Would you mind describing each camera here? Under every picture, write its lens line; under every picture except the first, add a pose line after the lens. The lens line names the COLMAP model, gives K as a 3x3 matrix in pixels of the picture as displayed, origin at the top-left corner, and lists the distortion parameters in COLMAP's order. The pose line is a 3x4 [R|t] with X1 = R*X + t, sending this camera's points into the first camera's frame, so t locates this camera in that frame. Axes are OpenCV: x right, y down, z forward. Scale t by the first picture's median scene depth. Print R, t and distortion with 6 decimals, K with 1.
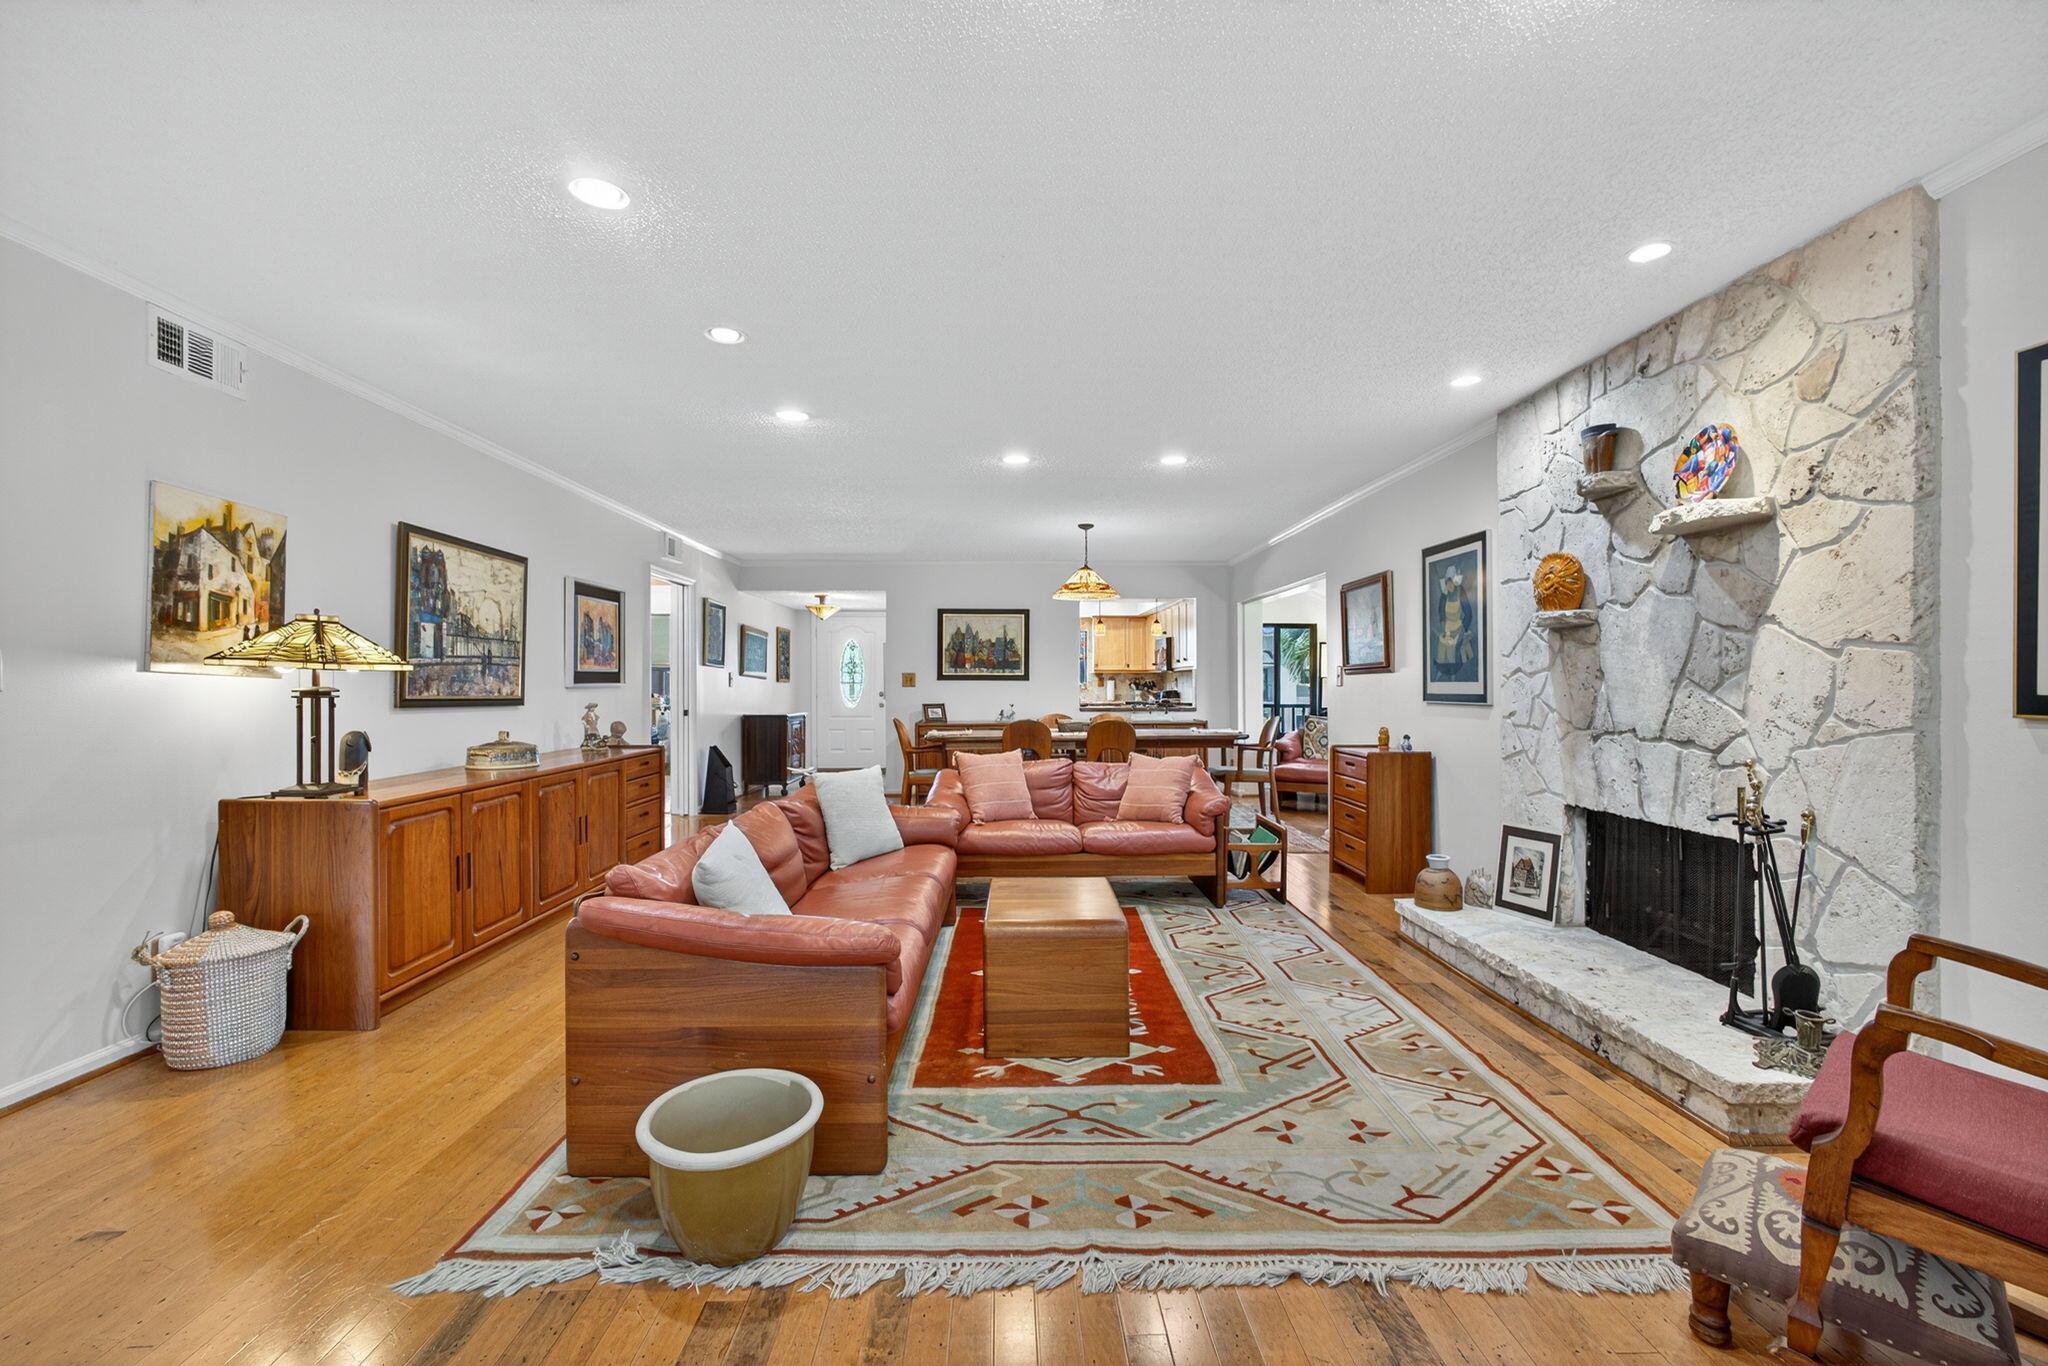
lens RADIAL K [[877.8, 0, 1029.7], [0, 877.8, 685.0], [0, 0, 1]] dist [-0.014676, 0.005878]
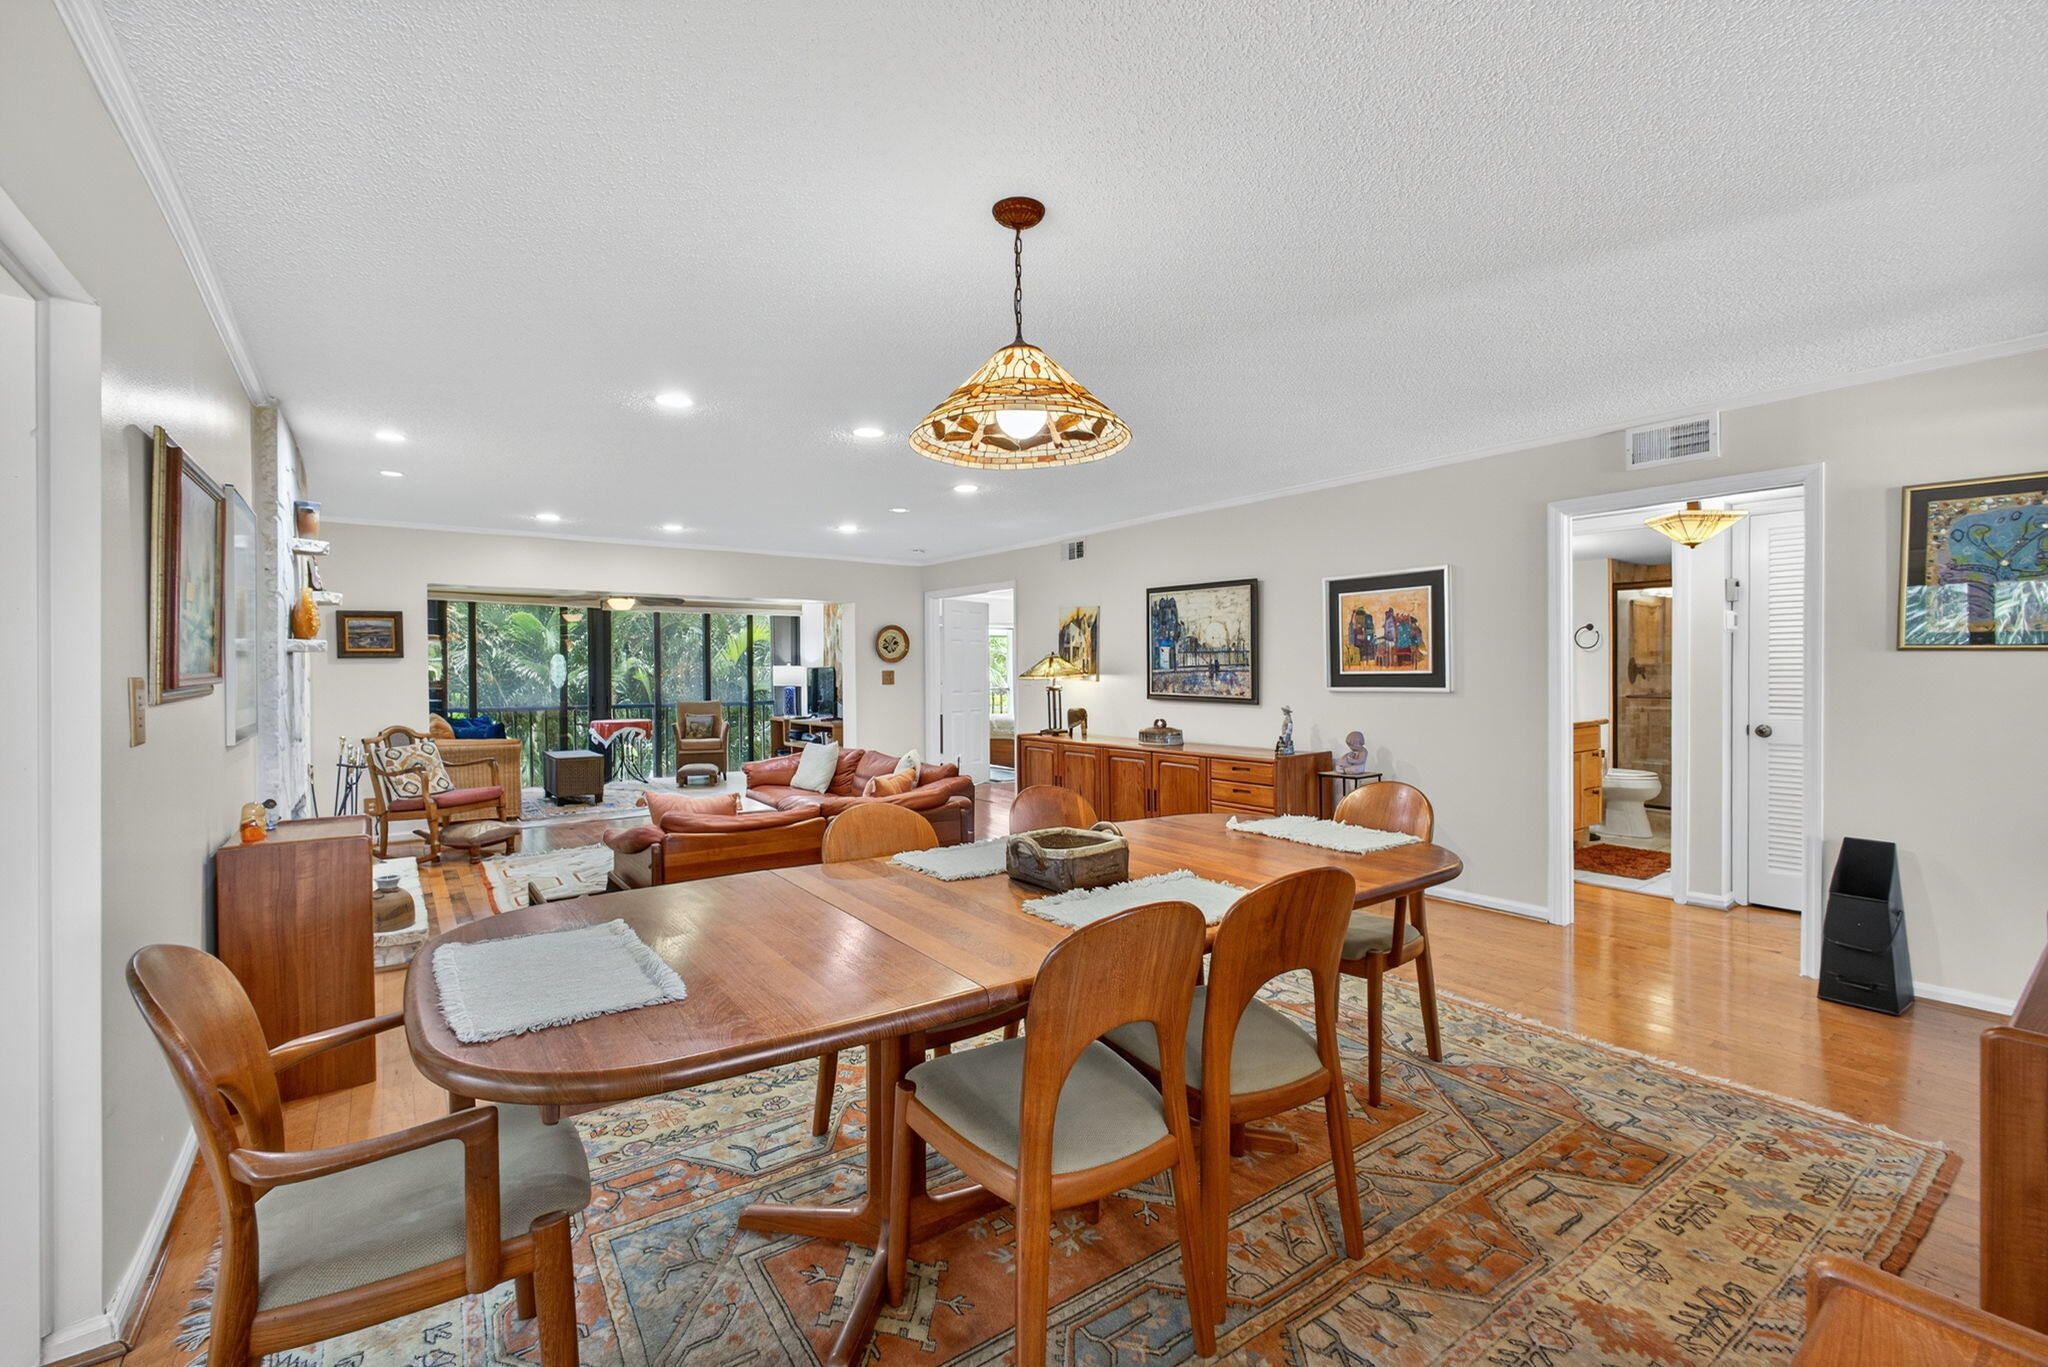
lens RADIAL K [[873.9, 0, 1018.7], [0, 873.9, 676.9], [0, 0, 1]] dist [-0.002351, -0.000727]
pose [[-0.828177, 0.012199, -0.560334, 0.481367], [0.008253, 0.999920, 0.009572, -0.039061], [0.560406, 0.003303, -0.828212, 2.513480]]
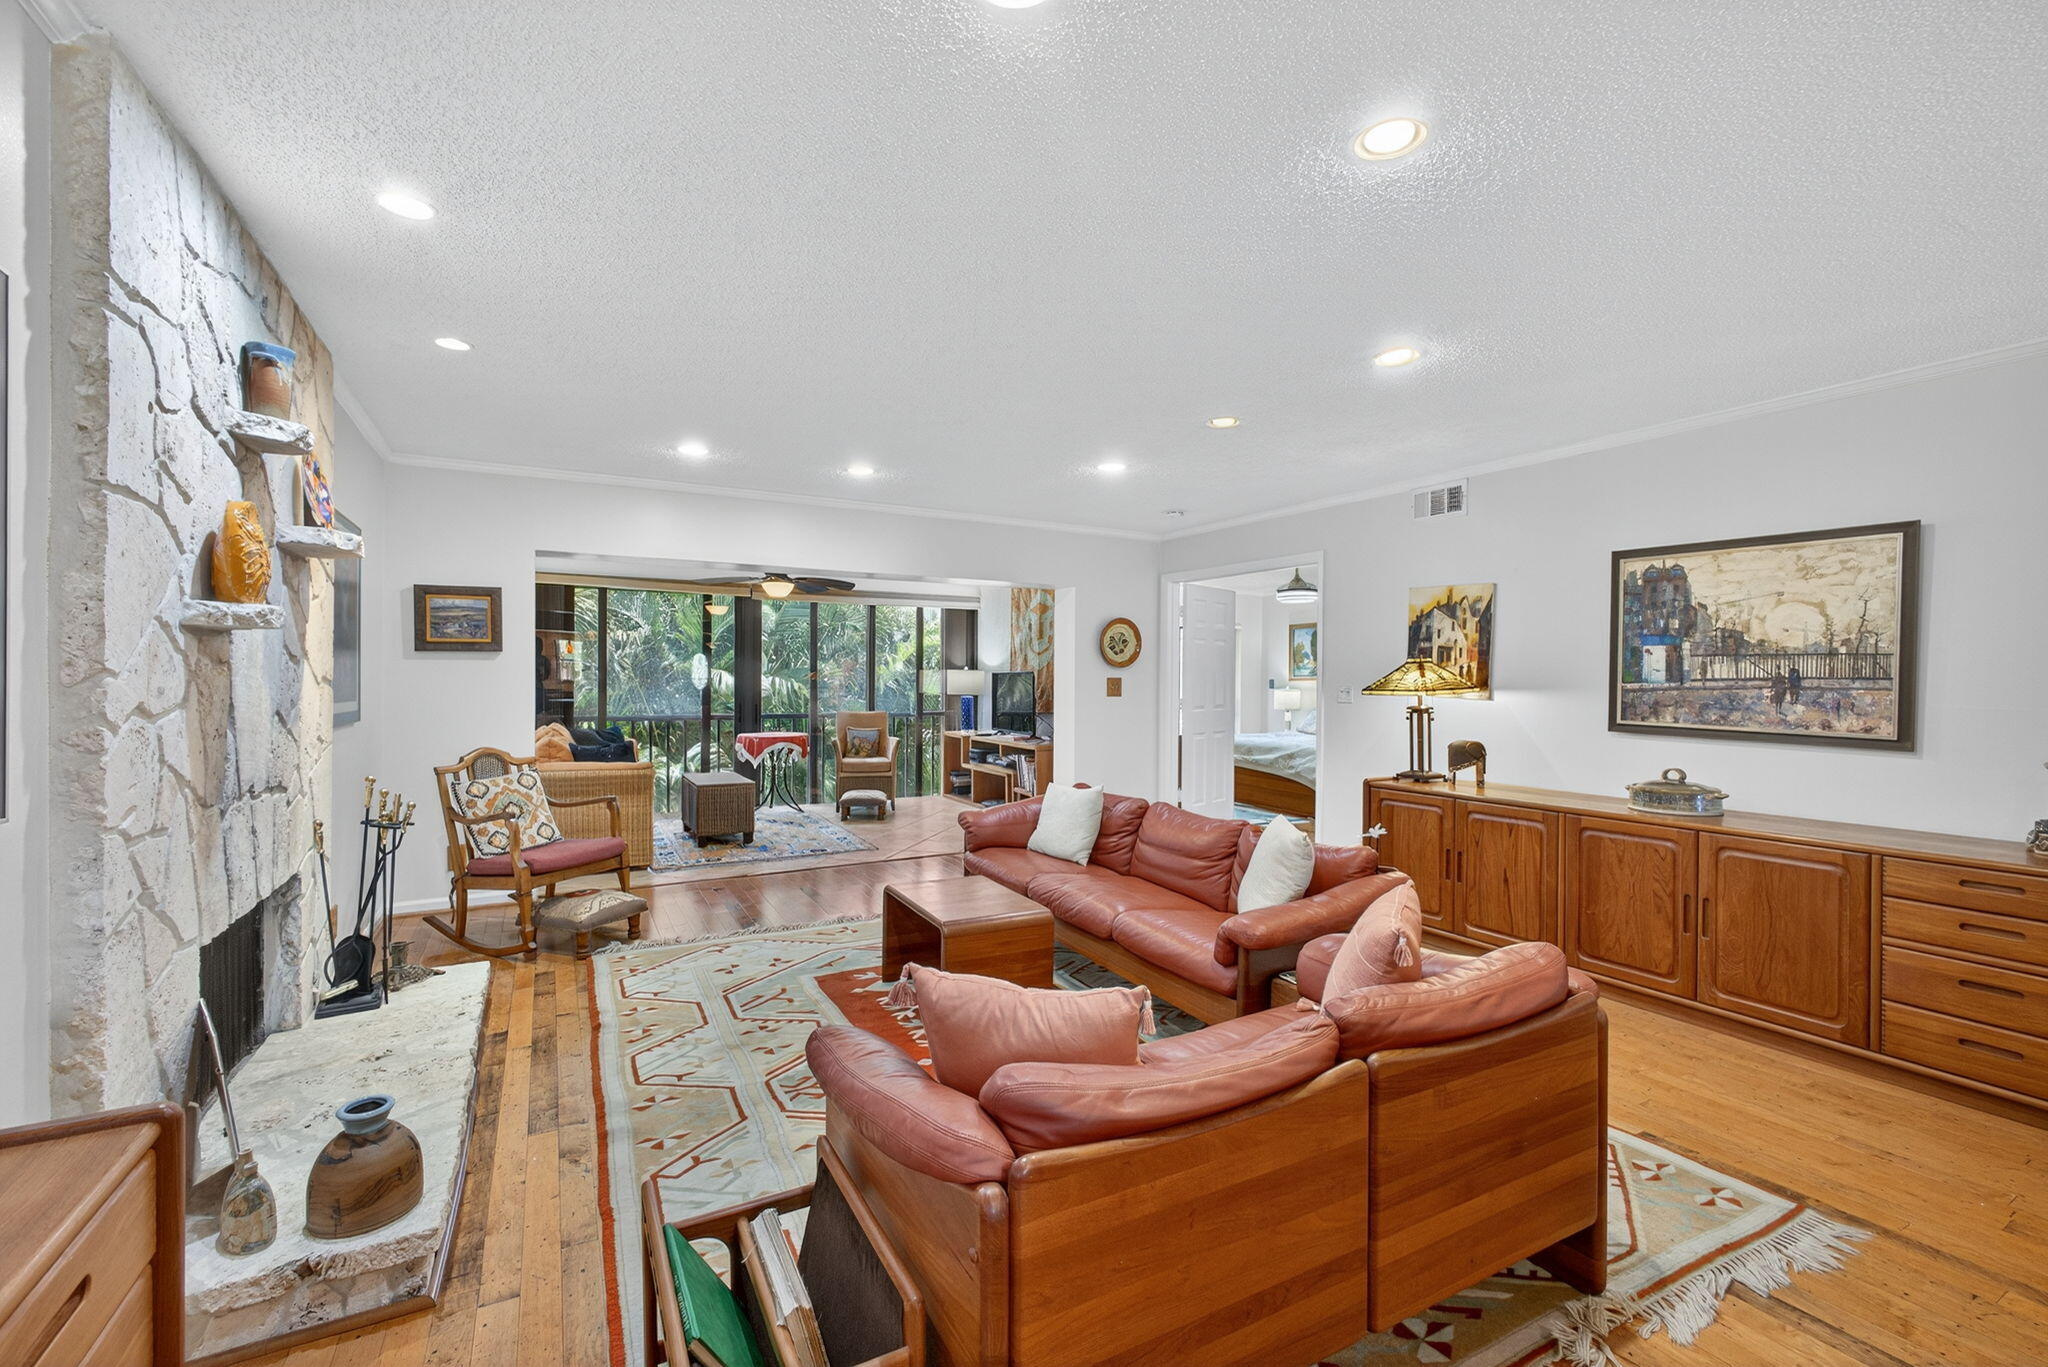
lens RADIAL K [[864.2, 0, 1022.5], [0, 864.2, 681.7], [0, 0, 1]] dist [-0.014347, 0.004556]
pose [[-0.891141, -0.001477, -0.453725, 0.409185], [-0.005398, 0.999958, 0.007348, -0.040673], [0.453695, 0.008997, -0.891112, 1.772244]]
